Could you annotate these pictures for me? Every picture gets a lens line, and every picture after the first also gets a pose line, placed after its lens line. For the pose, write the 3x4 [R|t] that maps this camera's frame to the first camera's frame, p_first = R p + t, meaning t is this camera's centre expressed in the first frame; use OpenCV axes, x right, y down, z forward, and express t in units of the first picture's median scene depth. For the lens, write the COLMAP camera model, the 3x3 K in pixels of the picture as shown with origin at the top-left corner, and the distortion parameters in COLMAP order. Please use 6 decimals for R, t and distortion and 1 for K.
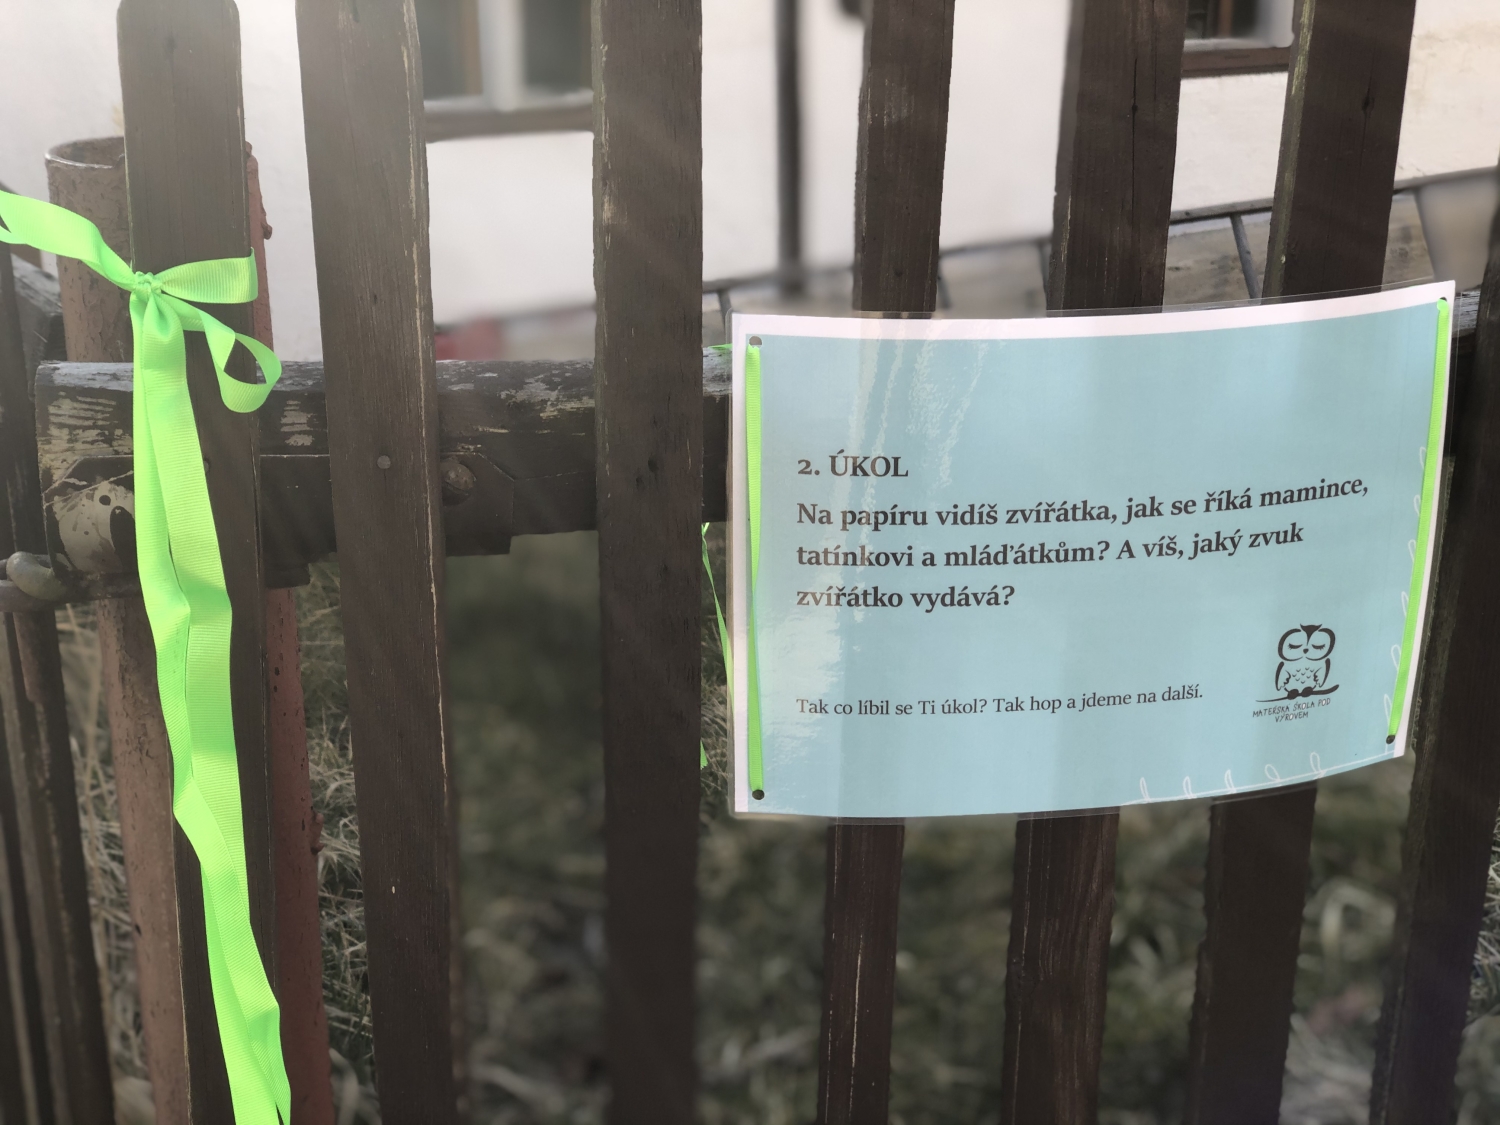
lens RADIAL K [[2231.6, 0, 747.1], [0, 2231.6, 562.9], [0, 0, 1]] dist [-0.012218, 0.000000]
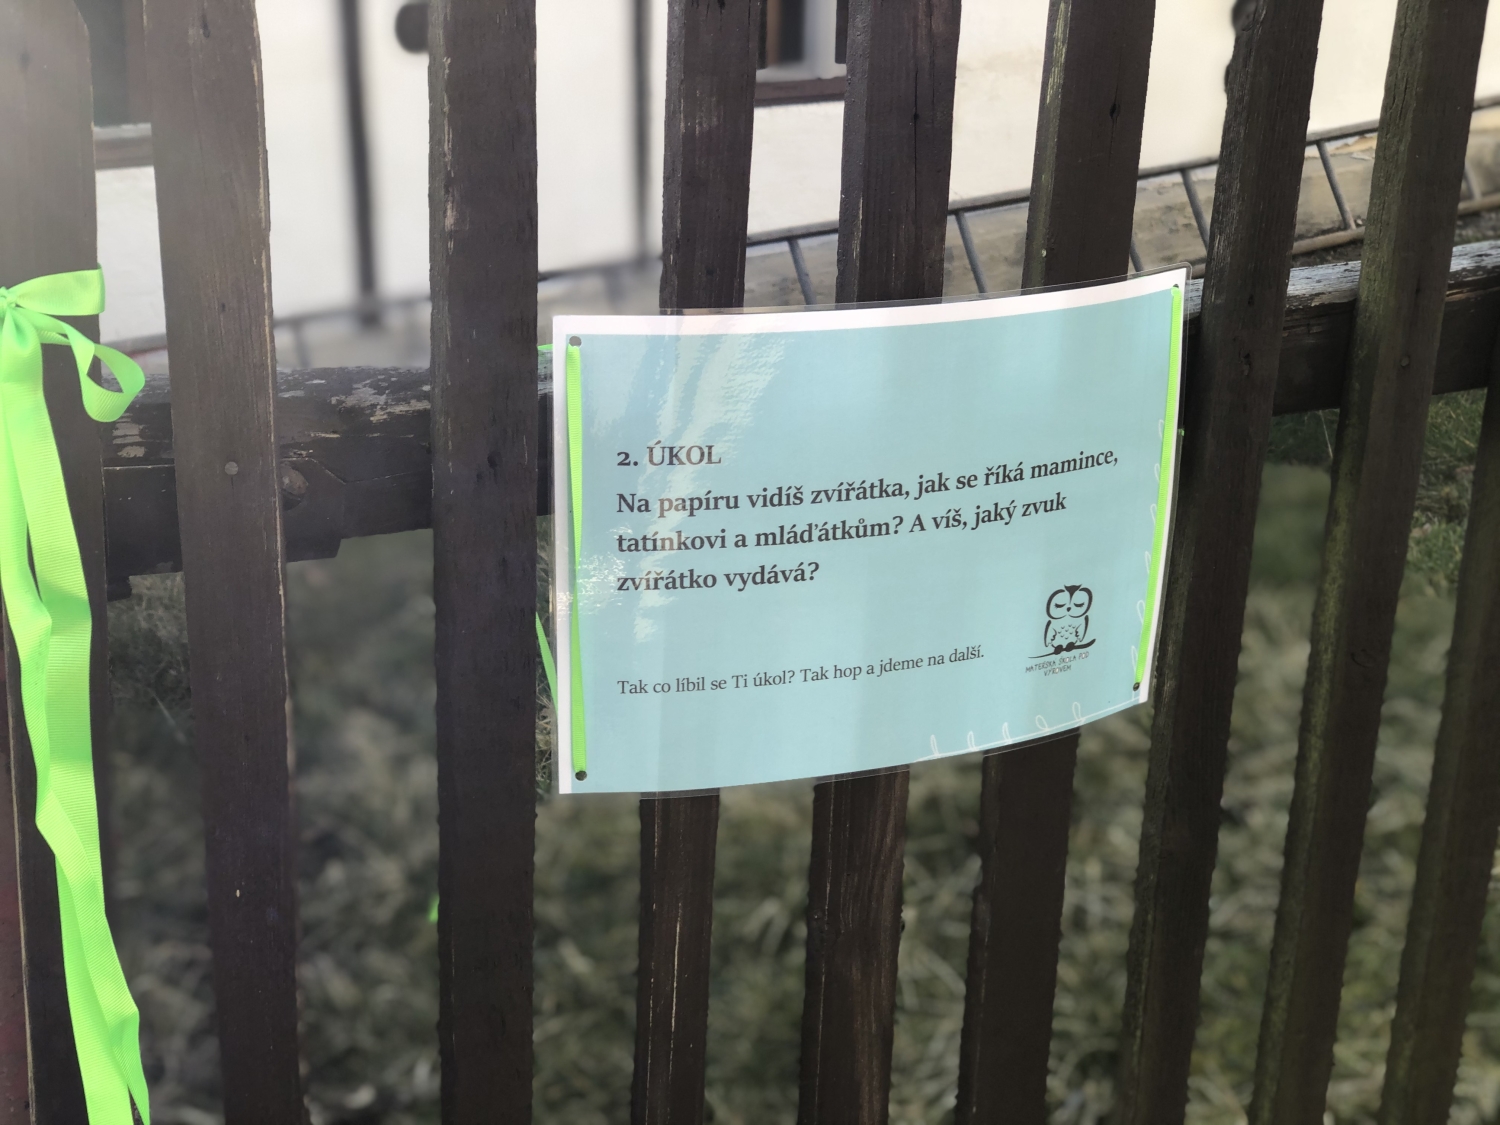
lens RADIAL K [[2231.6, 0, 755.4], [0, 2231.6, 562.4], [0, 0, 1]] dist [-0.012218, 0.000000]
pose [[0.975520, -0.051103, 0.213893, -0.139493], [0.054493, 0.998464, -0.009982, 0.019653], [-0.213054, 0.021393, 0.976806, -0.043071]]
